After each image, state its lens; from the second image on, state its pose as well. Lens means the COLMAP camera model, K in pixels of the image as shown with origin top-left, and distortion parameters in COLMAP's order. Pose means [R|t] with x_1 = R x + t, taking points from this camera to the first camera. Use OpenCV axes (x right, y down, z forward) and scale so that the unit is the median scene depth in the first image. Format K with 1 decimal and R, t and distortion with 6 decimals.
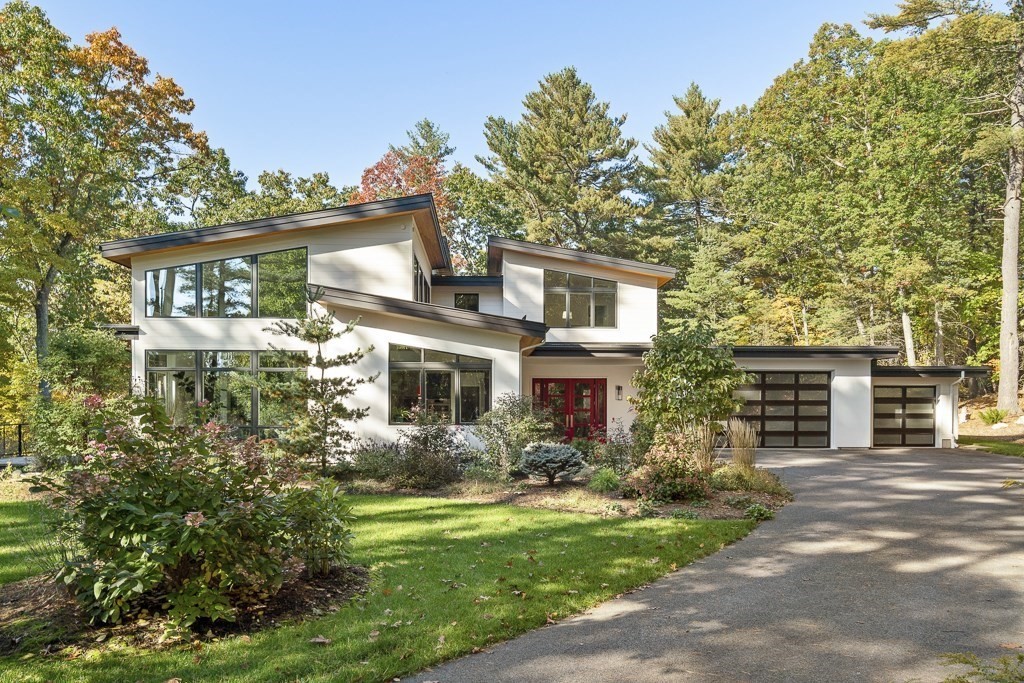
lens RADIAL K [[751.3, 0, 518.0], [0, 751.3, 405.6], [0, 0, 1]] dist [-0.002990, -0.000653]
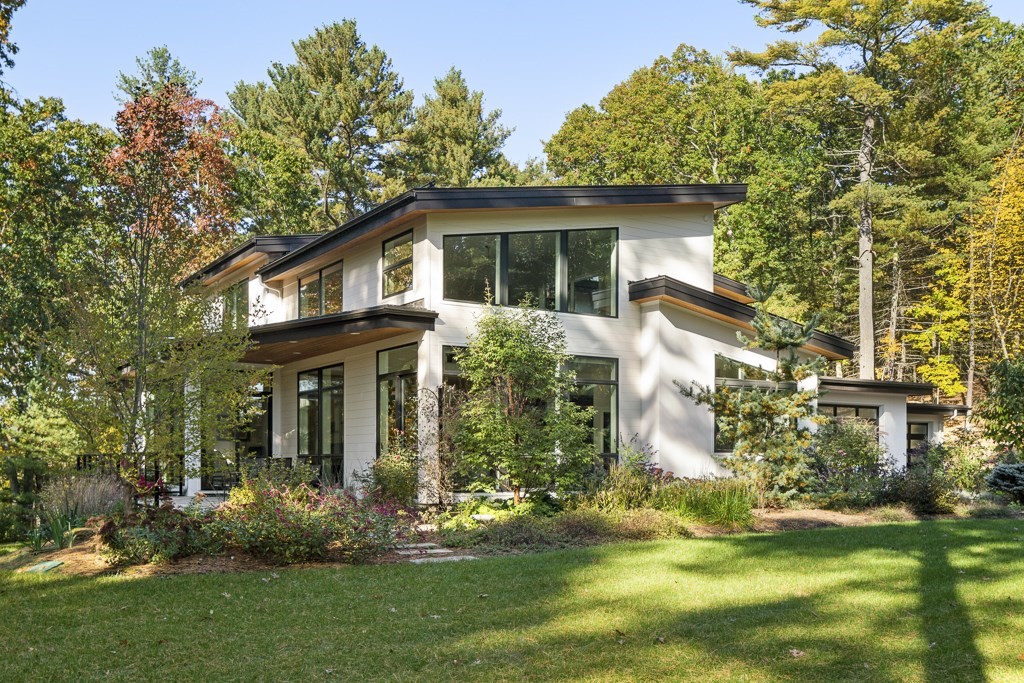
lens RADIAL K [[967.3, 0, 510.0], [0, 967.3, 443.9], [0, 0, 1]] dist [-0.028003, -0.005685]
pose [[0.855537, 0.003558, 0.517729, -0.400296], [0.006545, 0.999822, -0.017687, 0.014704], [-0.517700, 0.018521, 0.855362, 0.085619]]
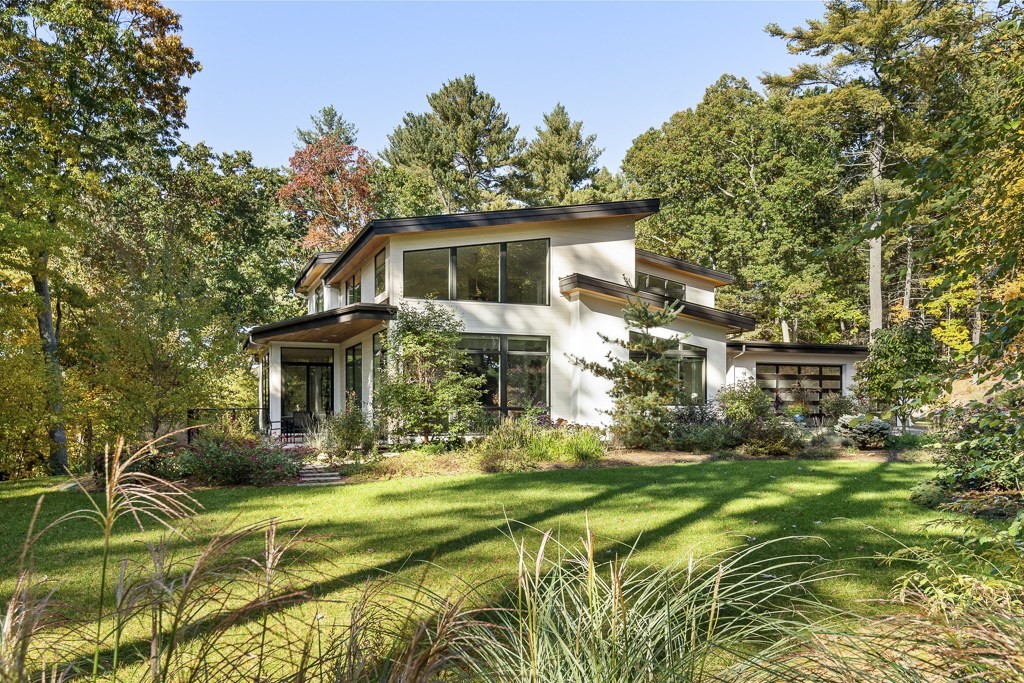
lens RADIAL K [[751.3, 0, 518.0], [0, 751.3, 405.6], [0, 0, 1]] dist [-0.002990, -0.000653]
pose [[0.934722, -0.007307, 0.355306, -0.313601], [0.008718, 0.999959, -0.002368, 0.011561], [-0.355274, 0.005311, 0.934747, 0.017185]]
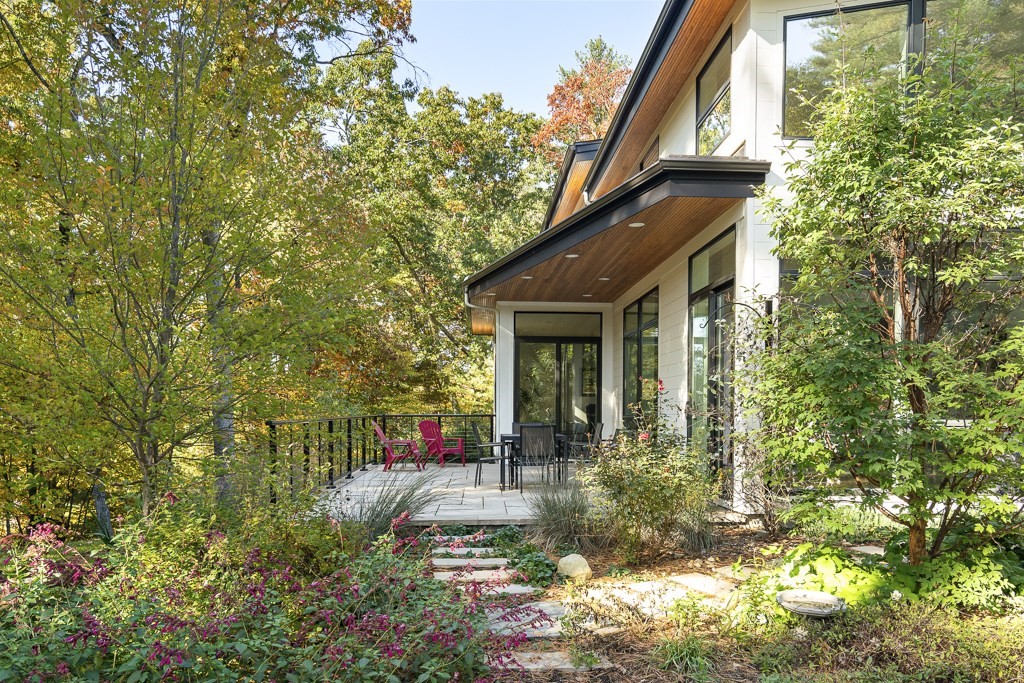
lens RADIAL K [[762.0, 0, 509.2], [0, 762.0, 429.7], [0, 0, 1]] dist [0.003239, 0.001383]
pose [[0.999977, -0.001264, 0.006730, -0.285376], [0.001099, 0.999700, 0.024450, 0.009123], [-0.006759, -0.024442, 0.999678, 0.259812]]
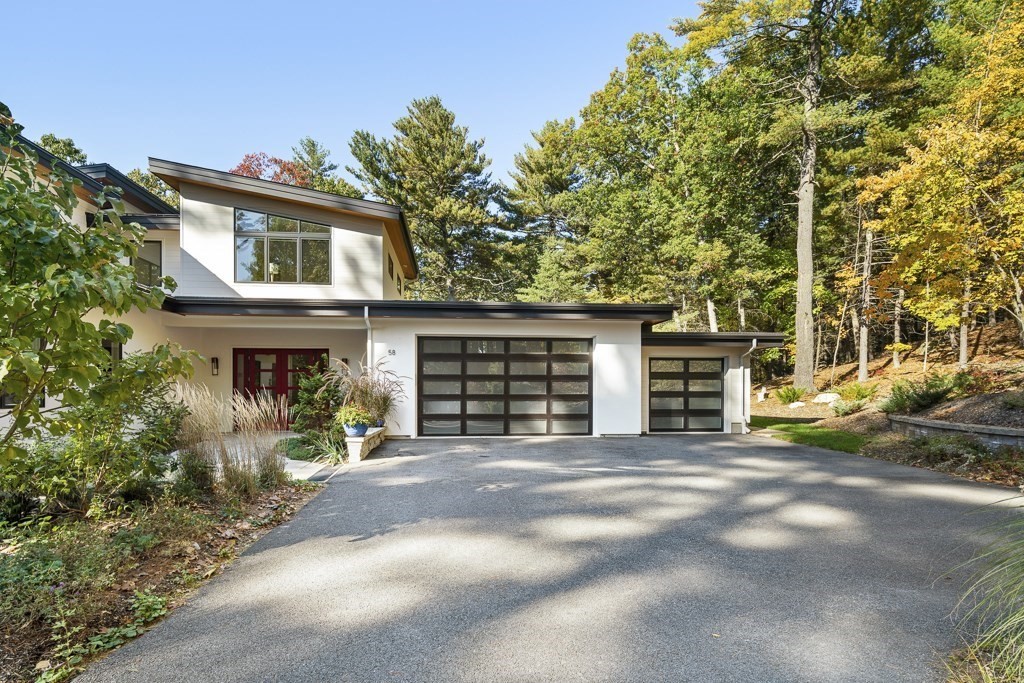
lens RADIAL K [[503.7, 0, 509.1], [0, 503.7, 382.8], [0, 0, 1]] dist [-0.002742, -0.000893]
pose [[0.998296, -0.000545, 0.058348, 0.180593], [0.001294, 0.999917, -0.012794, 0.004867], [-0.058336, 0.012848, 0.998214, 0.288385]]
